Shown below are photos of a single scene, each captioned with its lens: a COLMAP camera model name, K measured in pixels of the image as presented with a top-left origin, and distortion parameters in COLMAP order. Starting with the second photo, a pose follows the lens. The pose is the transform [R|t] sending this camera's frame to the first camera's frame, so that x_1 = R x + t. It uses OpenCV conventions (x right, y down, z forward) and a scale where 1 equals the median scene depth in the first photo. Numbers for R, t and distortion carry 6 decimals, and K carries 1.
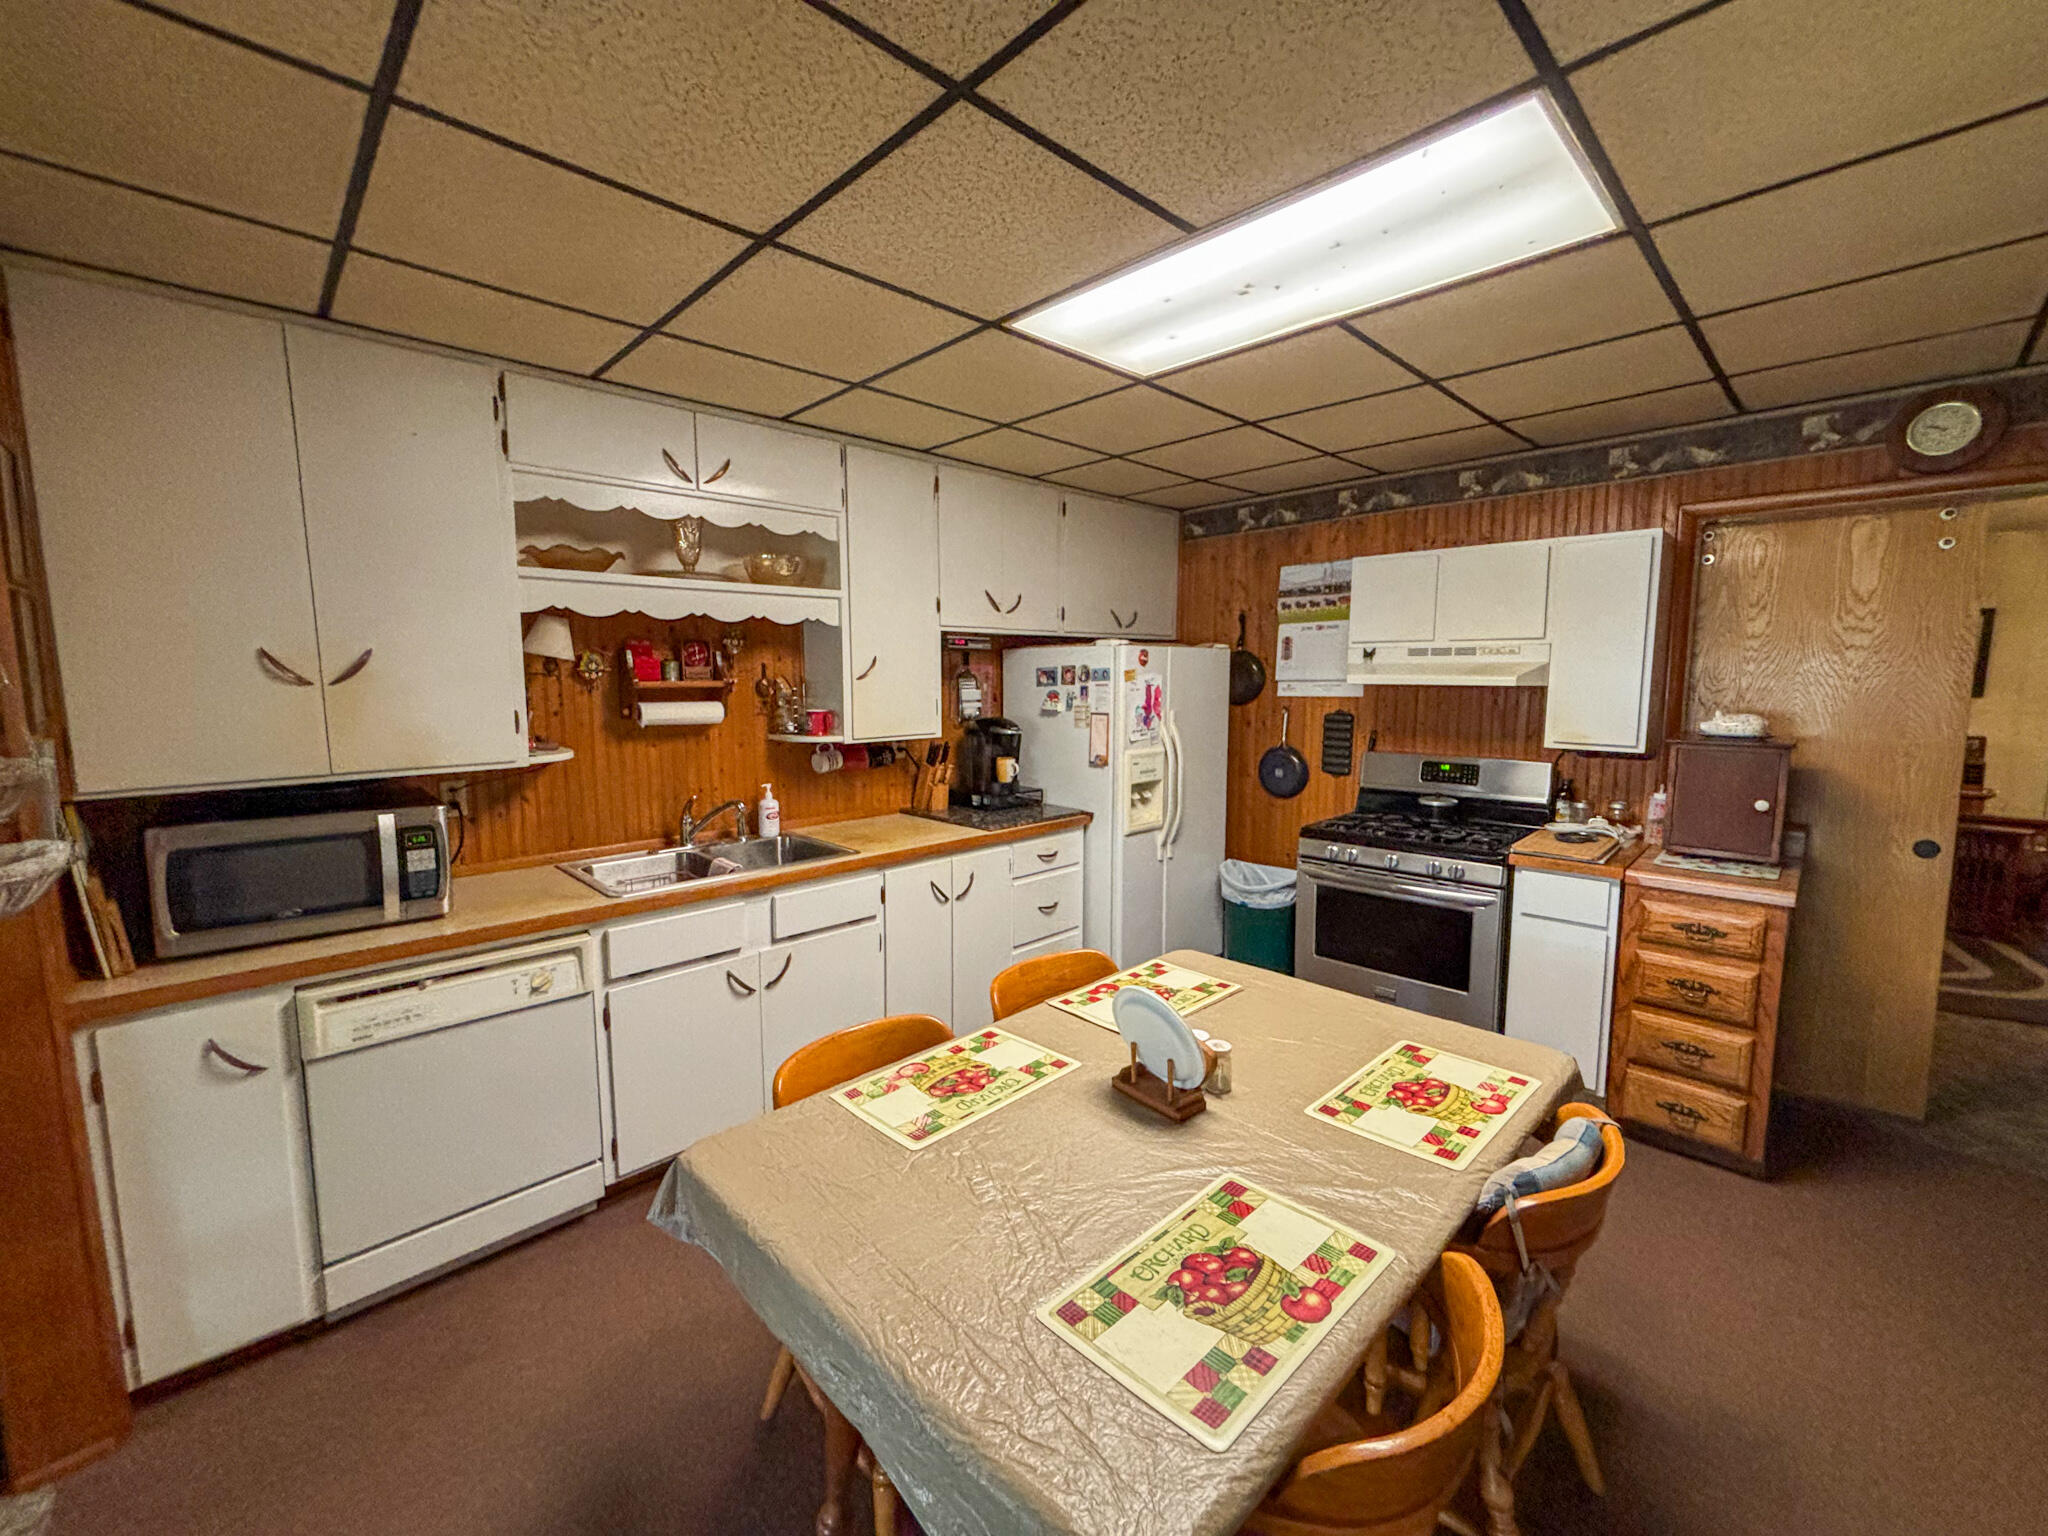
lens RADIAL K [[820.1, 0, 991.2], [0, 820.1, 764.3], [0, 0, 1]] dist [0.000775, -0.000028]
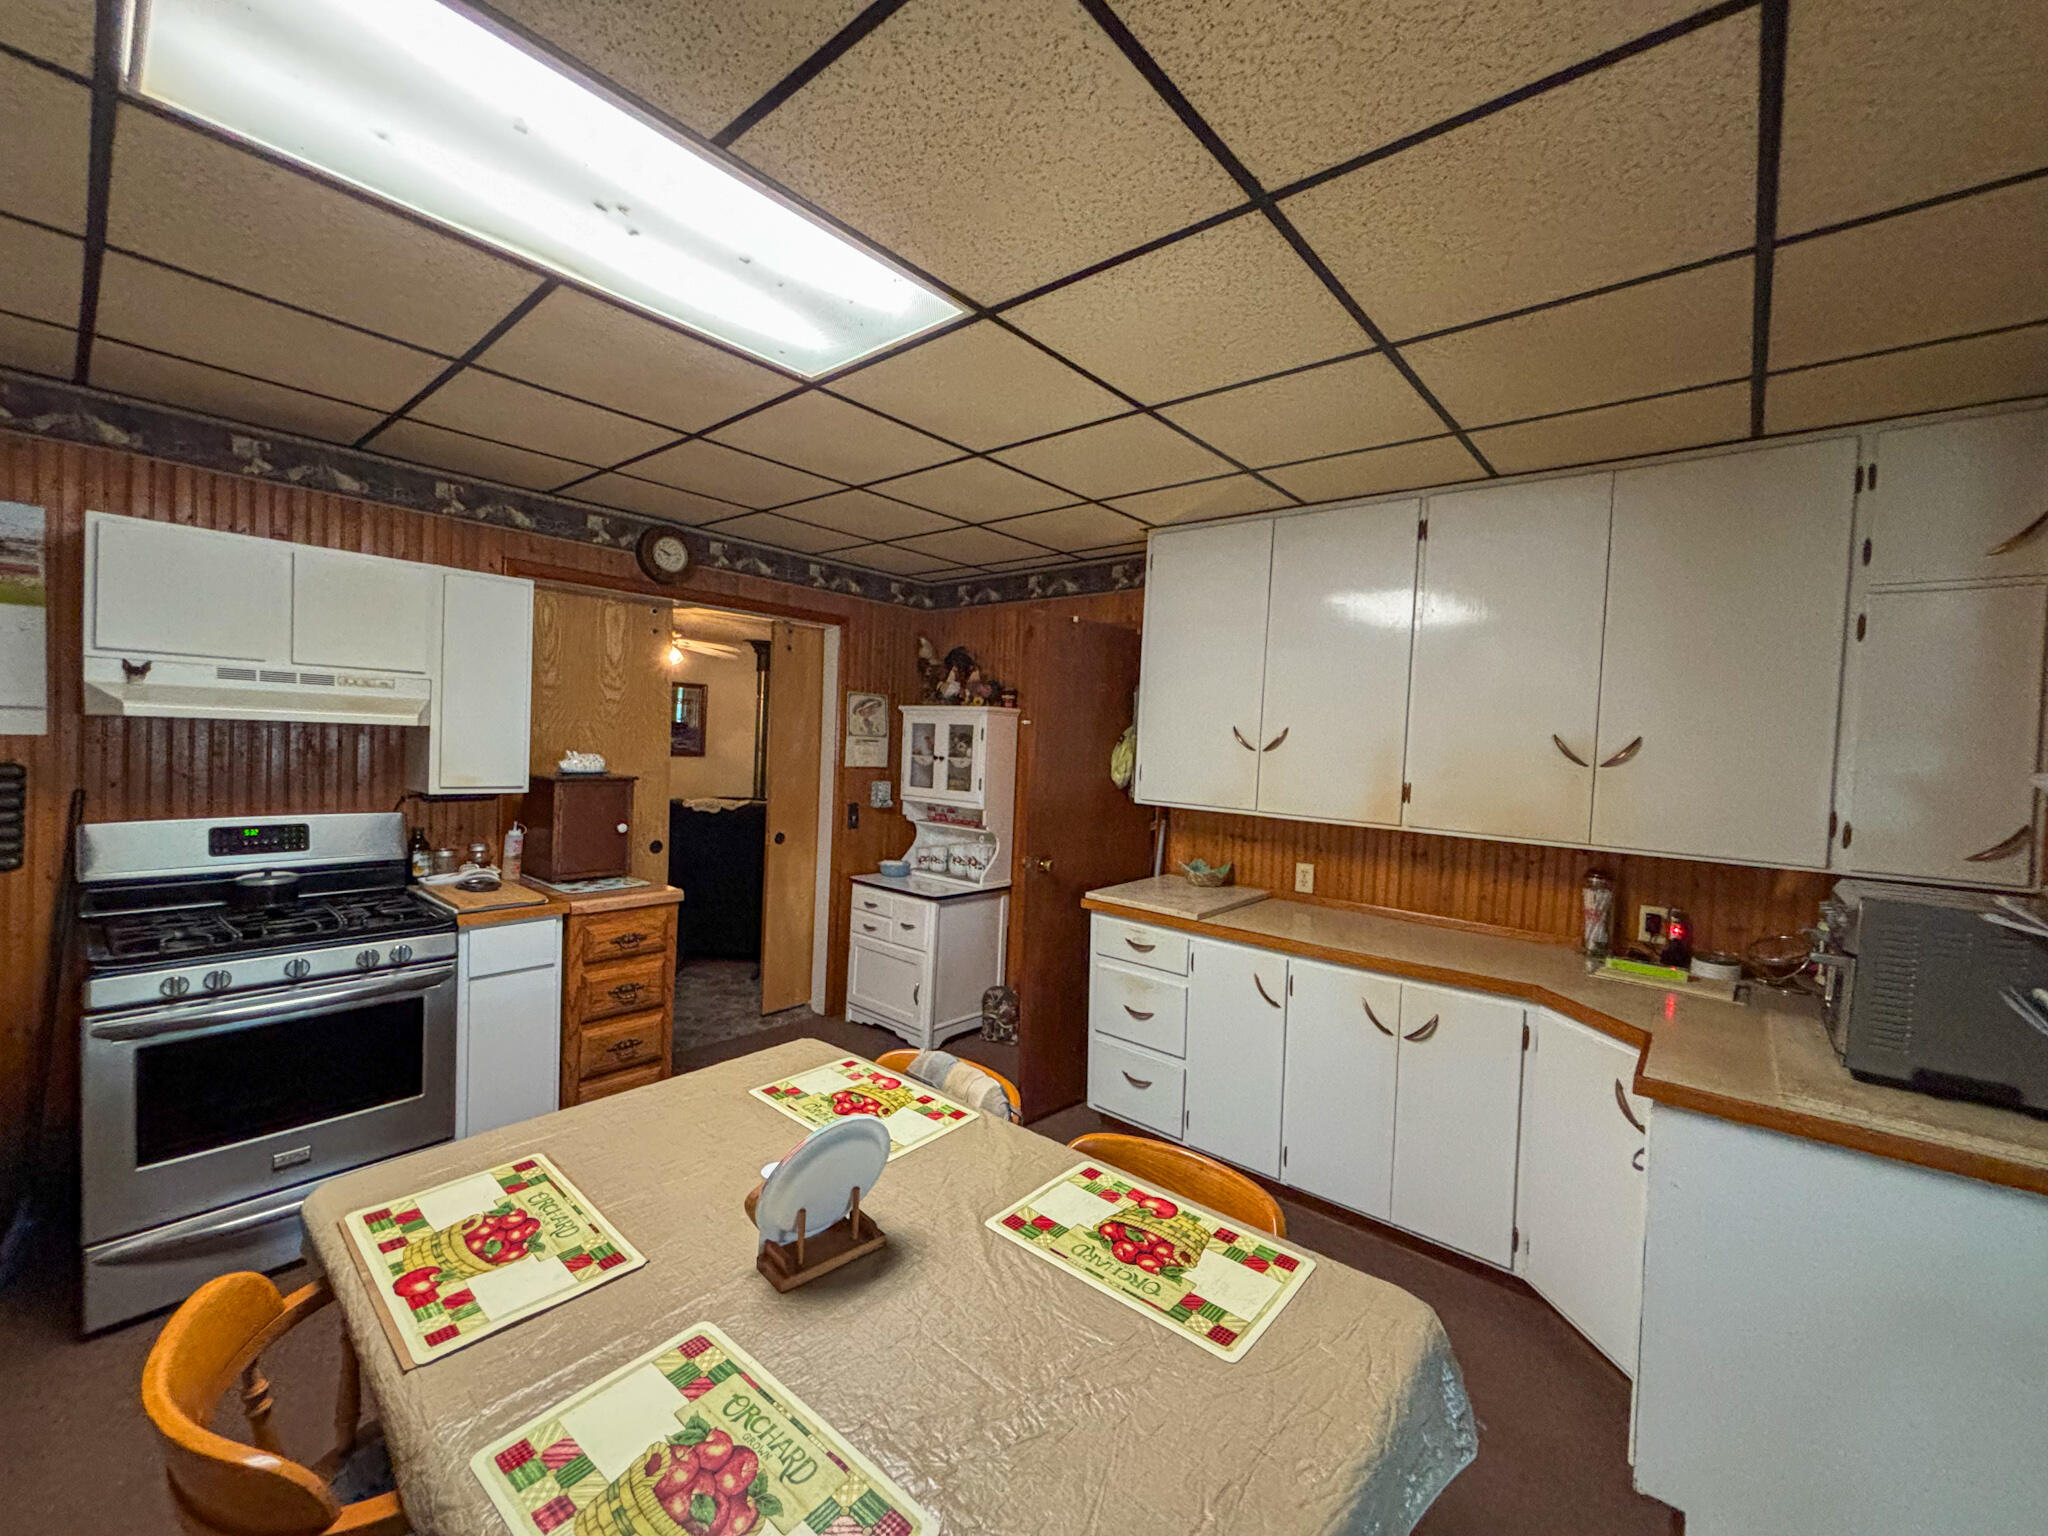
lens RADIAL K [[840.2, 0, 1034.4], [0, 840.2, 764.9], [0, 0, 1]] dist [0.000776, 0.000295]
pose [[-0.118598, -0.030975, 0.992459, -0.373195], [0.072134, 0.996604, 0.039725, -0.049148], [-0.990319, 0.076301, -0.115961, 0.530687]]
